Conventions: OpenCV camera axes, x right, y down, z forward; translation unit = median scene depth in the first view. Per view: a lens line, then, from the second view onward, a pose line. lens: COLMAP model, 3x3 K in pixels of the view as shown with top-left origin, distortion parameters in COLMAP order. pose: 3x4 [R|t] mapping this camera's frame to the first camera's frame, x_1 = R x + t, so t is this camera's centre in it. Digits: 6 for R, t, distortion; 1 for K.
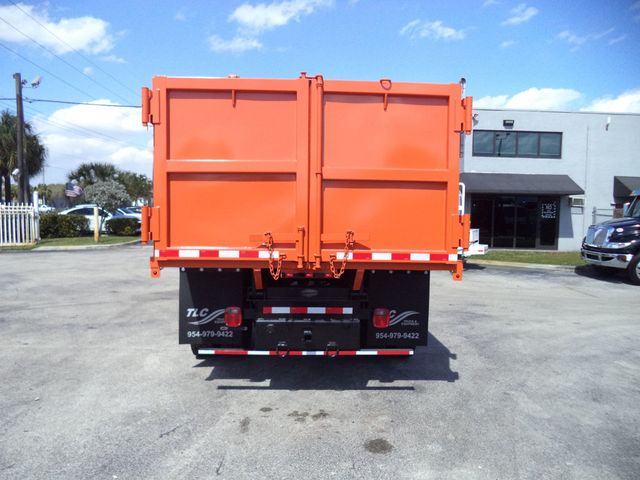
lens RADIAL K [[516.8, 0, 320.2], [0, 516.8, 242.4], [0, 0, 1]] dist [-0.013053, -0.023372]
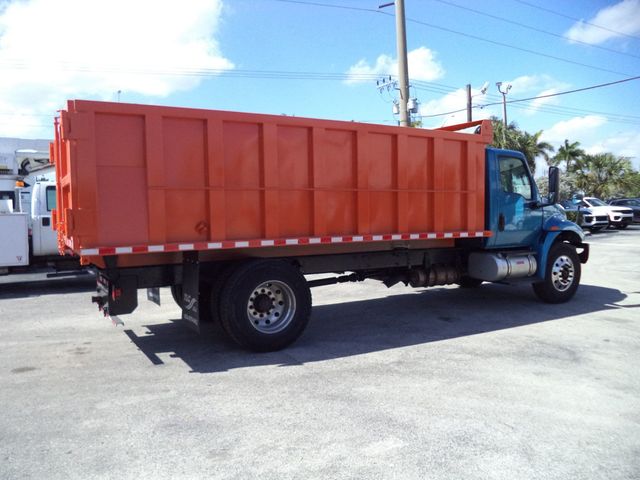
lens RADIAL K [[516.8, 0, 324.5], [0, 516.8, 235.6], [0, 0, 1]] dist [-0.013053, -0.023372]
pose [[0.472532, 0.020321, -0.881079, 1.461068], [-0.023054, 0.999677, 0.010692, -0.015213], [0.881012, 0.015260, 0.472848, 0.868705]]
